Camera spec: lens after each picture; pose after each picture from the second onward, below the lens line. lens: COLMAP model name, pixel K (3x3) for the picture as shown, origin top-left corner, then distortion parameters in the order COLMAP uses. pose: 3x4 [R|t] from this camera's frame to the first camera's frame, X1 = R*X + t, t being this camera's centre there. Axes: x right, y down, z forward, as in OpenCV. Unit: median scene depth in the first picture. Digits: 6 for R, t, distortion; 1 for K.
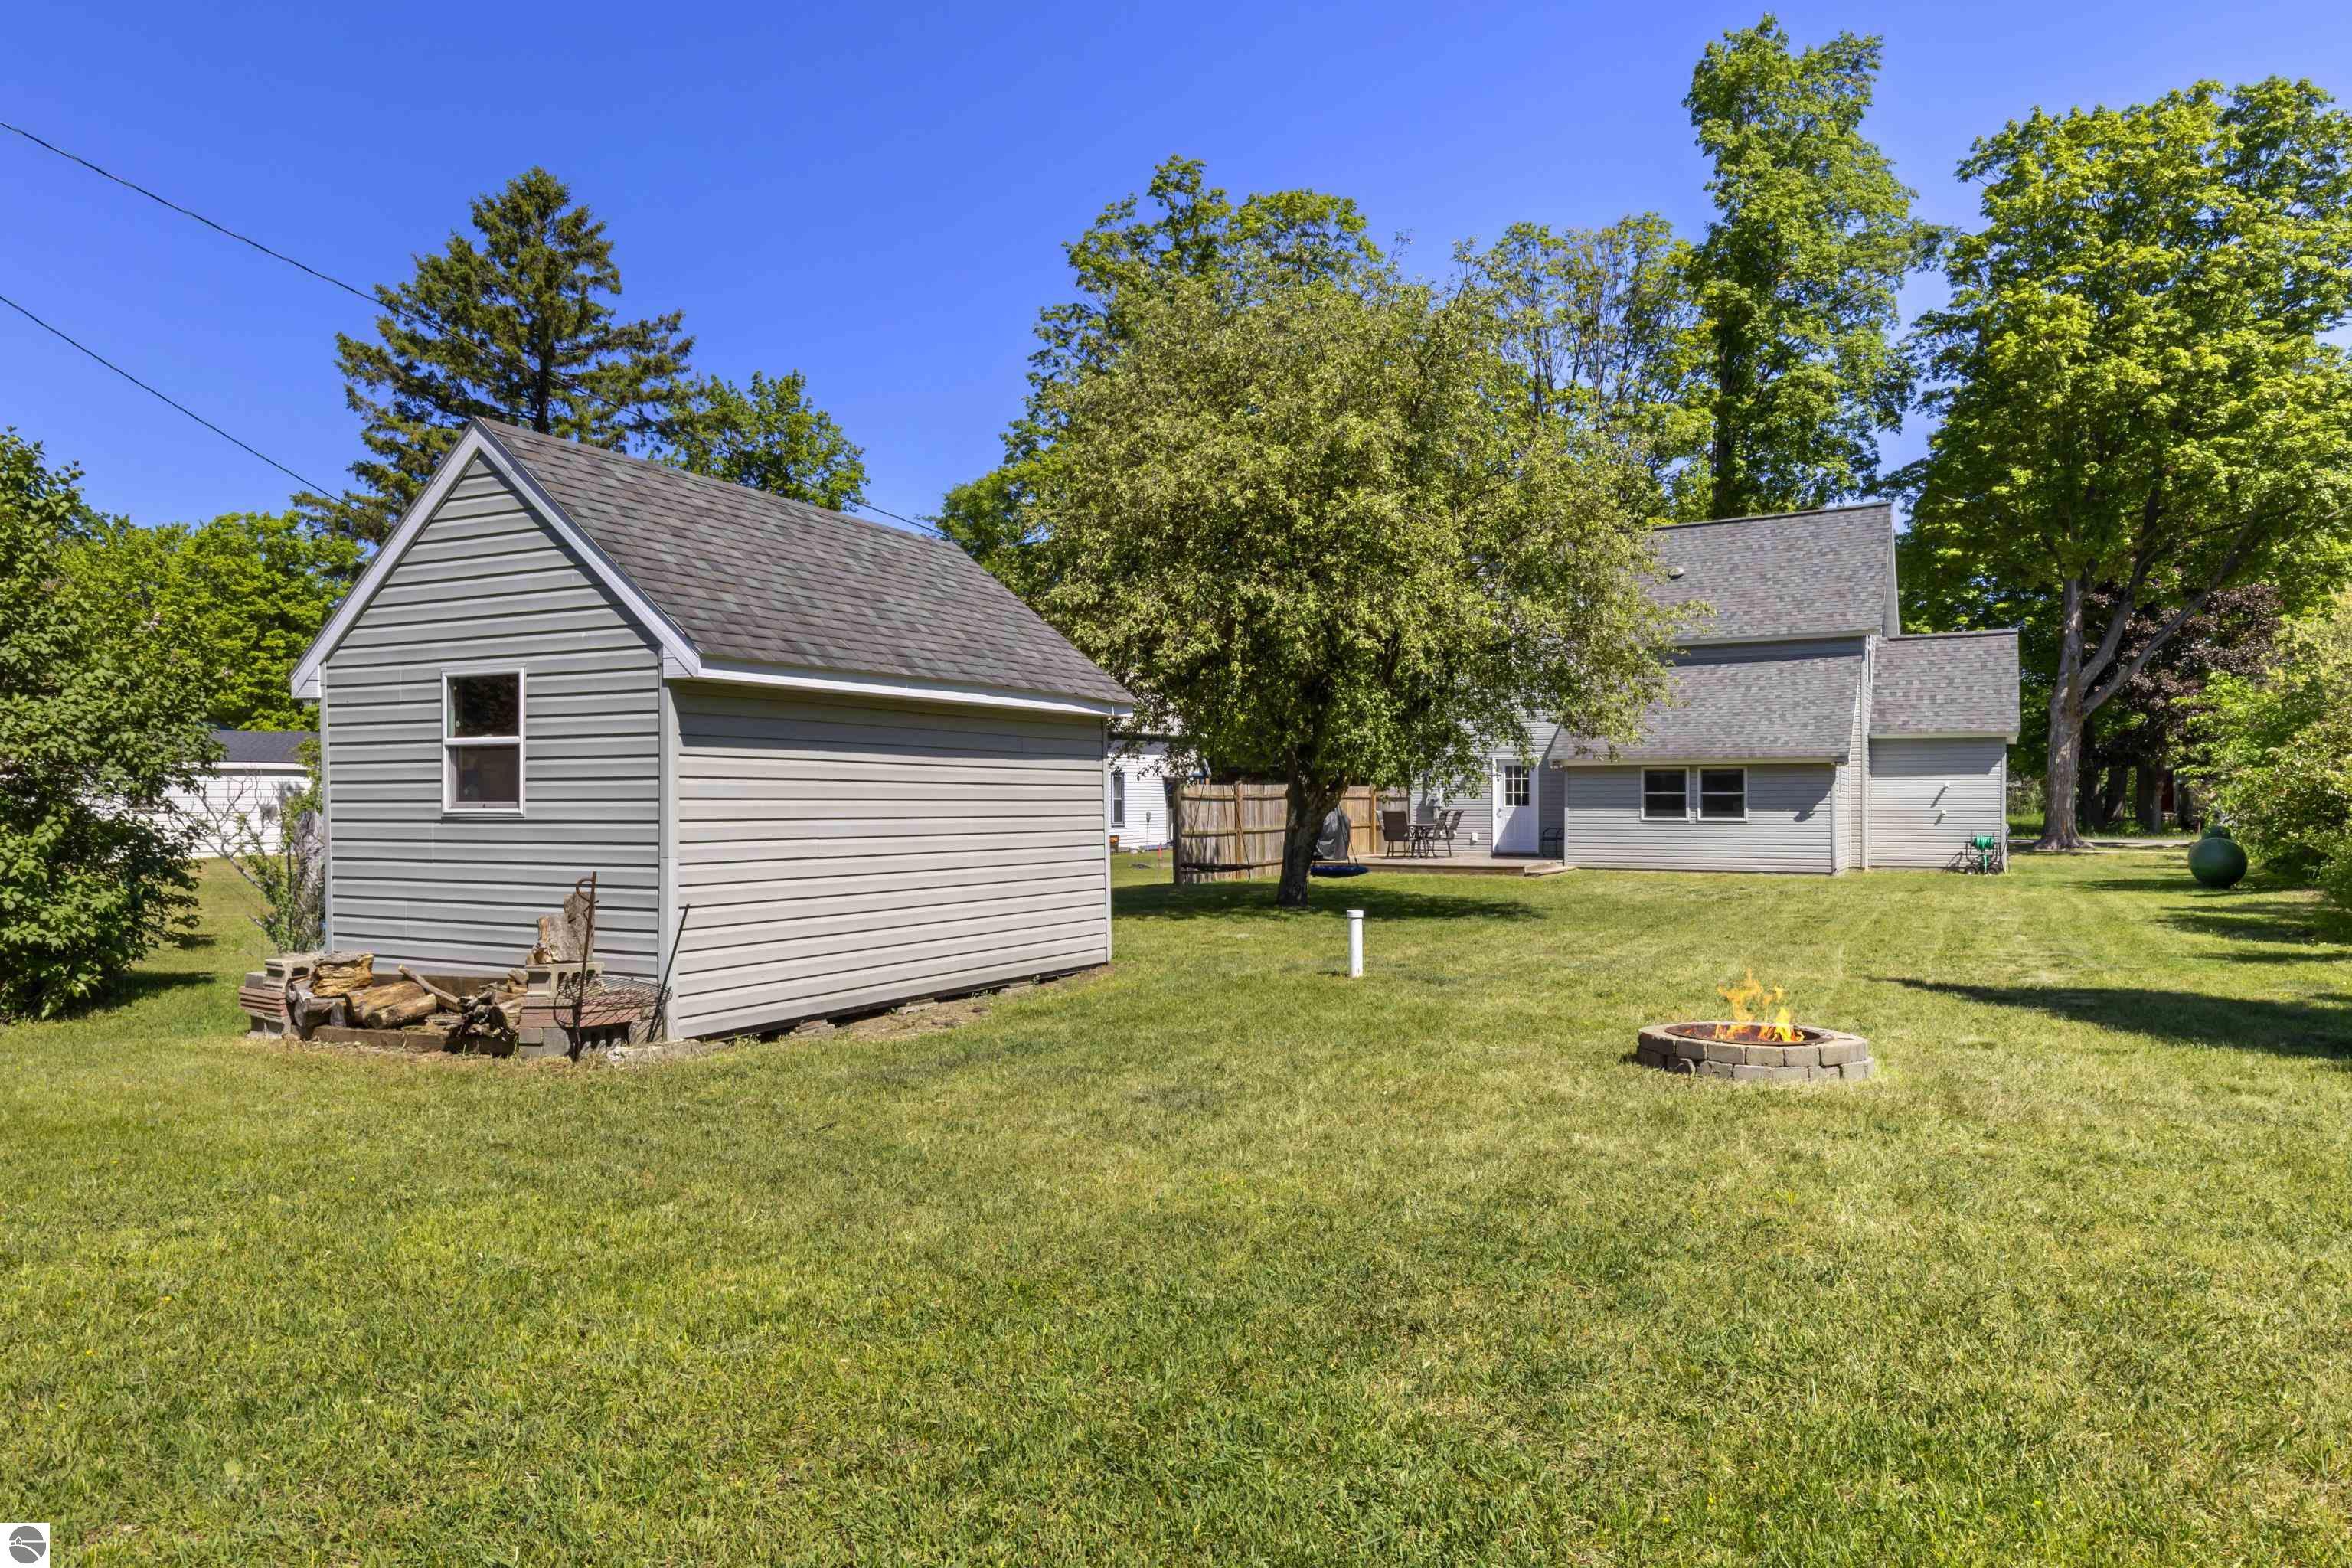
lens RADIAL K [[1537.1, 0, 1176.0], [0, 1537.1, 784.0], [0, 0, 1]] dist [0.002297, 0.000631]
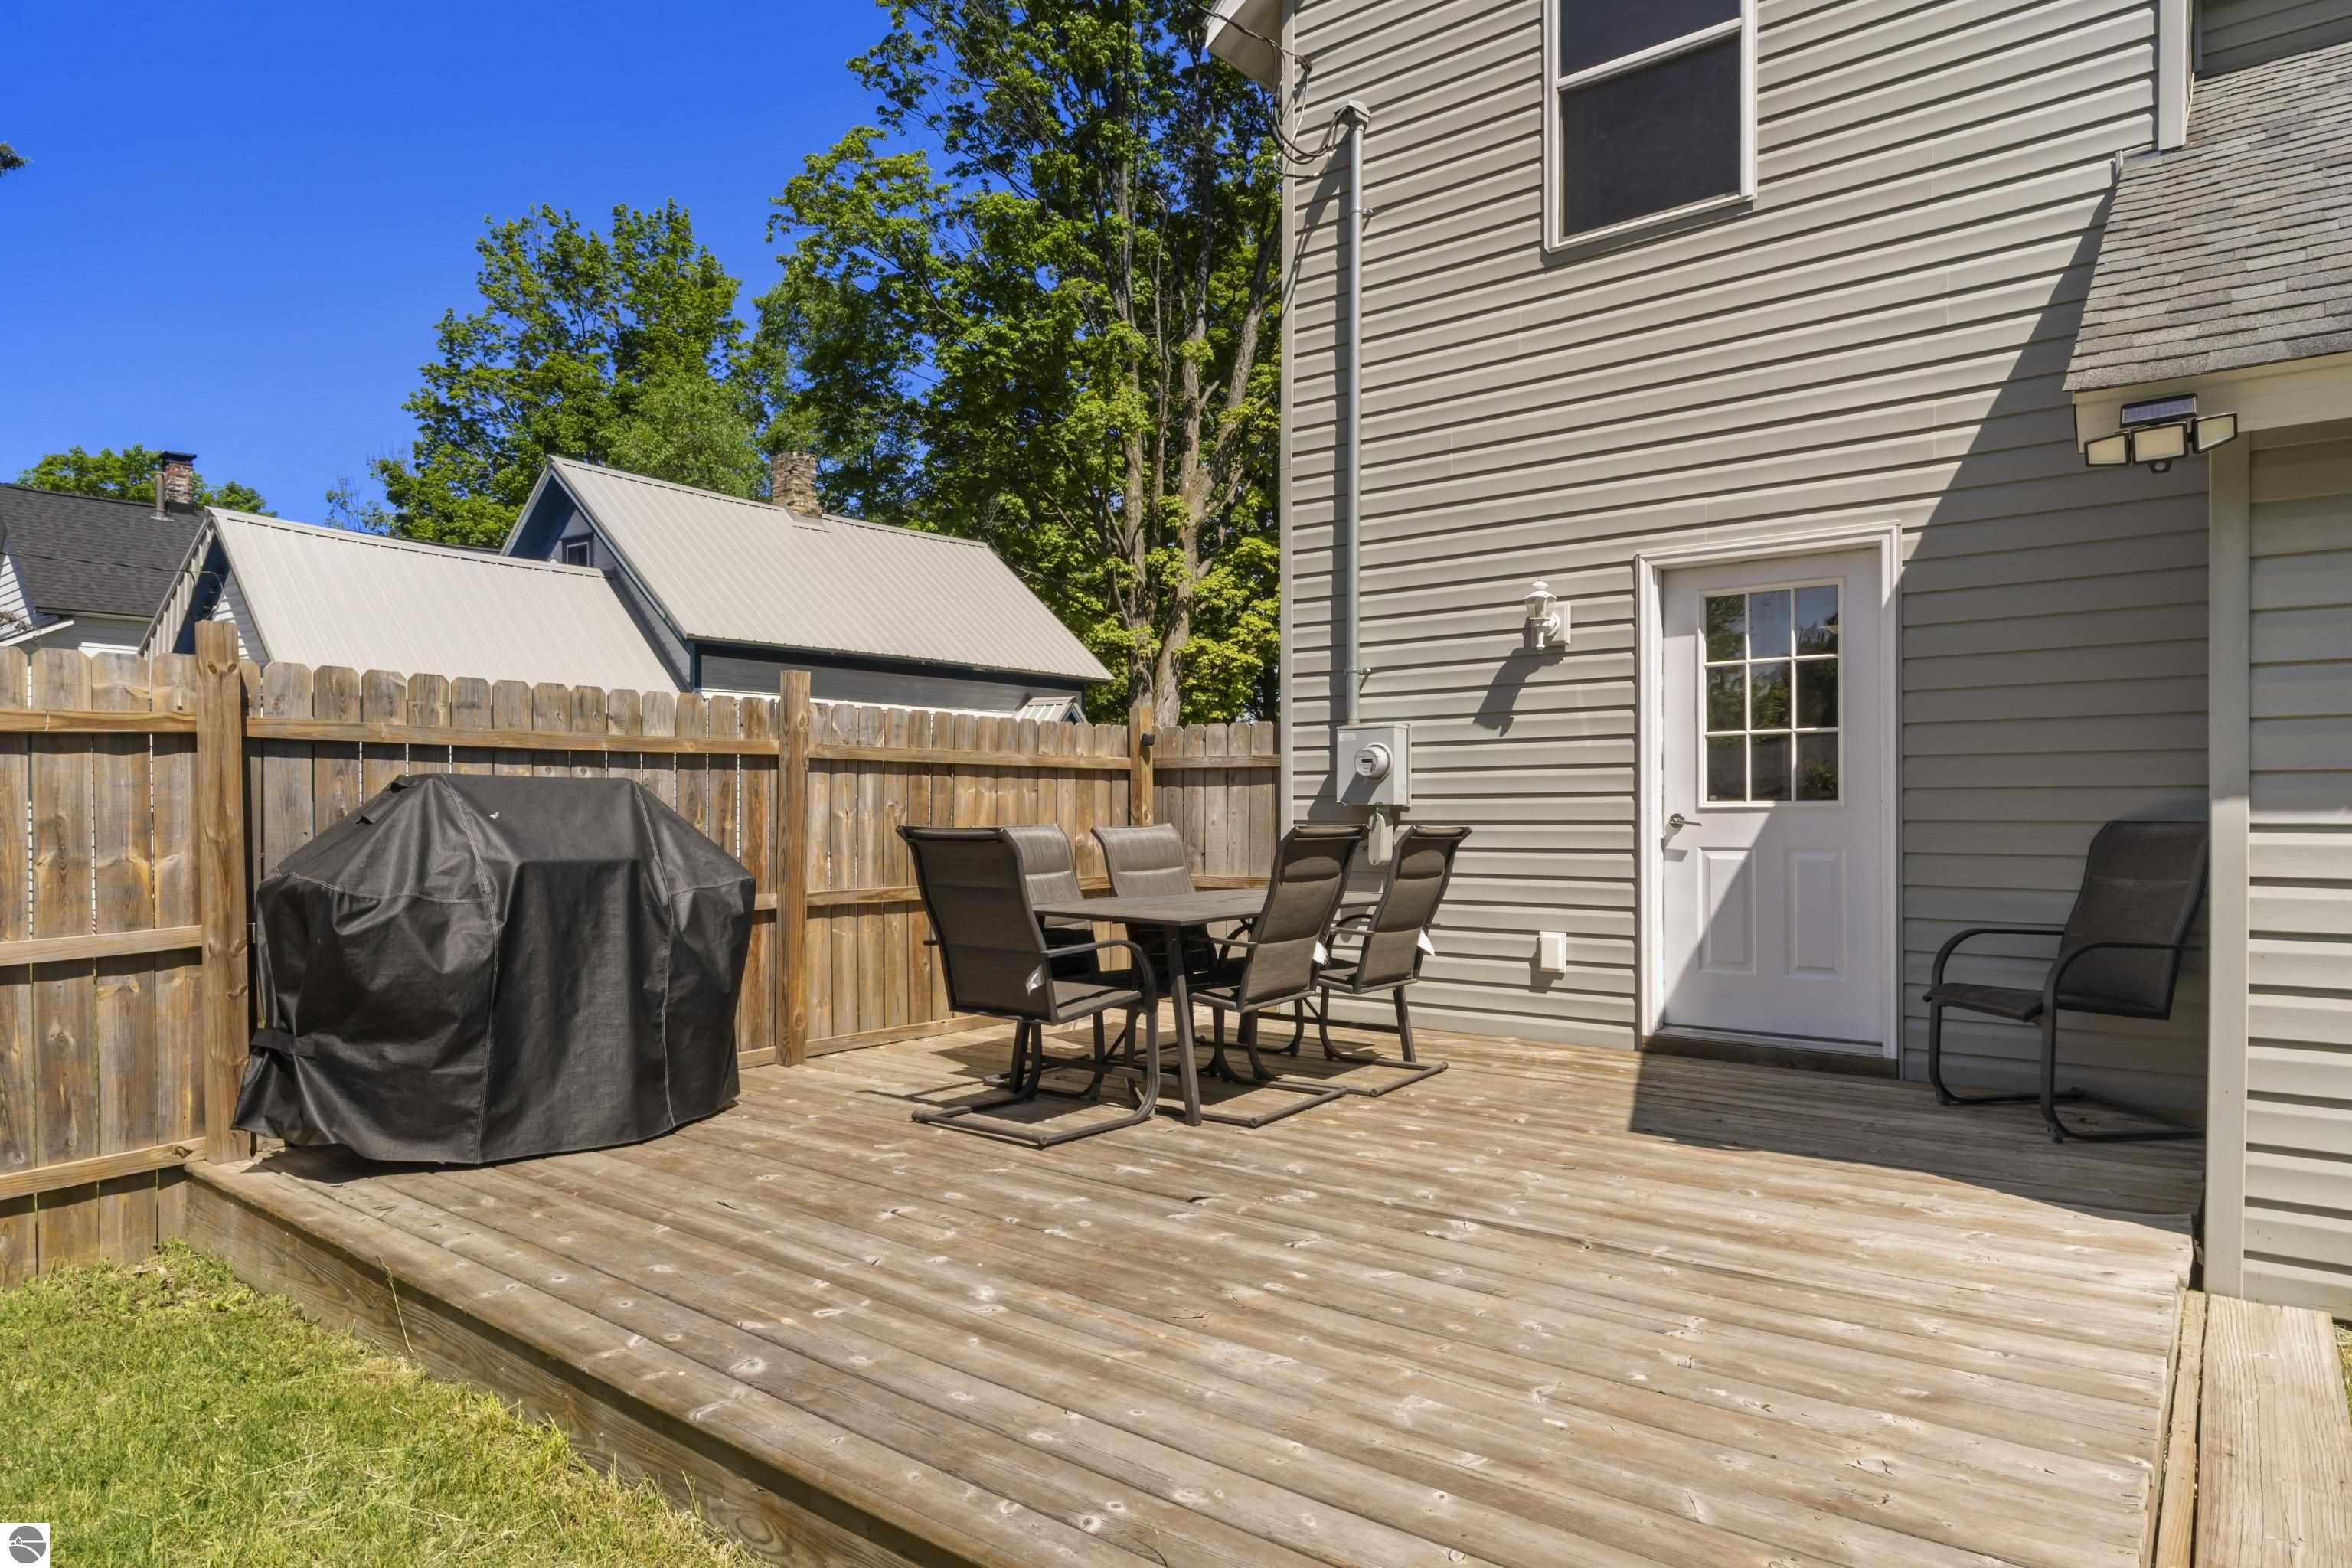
lens RADIAL K [[1426.1, 0, 1176.0], [0, 1426.1, 784.0], [0, 0, 1]] dist [-0.001109, -0.000125]
pose [[0.987829, -0.003910, -0.155492, 0.190440], [0.002719, 0.999965, -0.007872, 0.014453], [0.155518, 0.007353, 0.987806, 0.877439]]
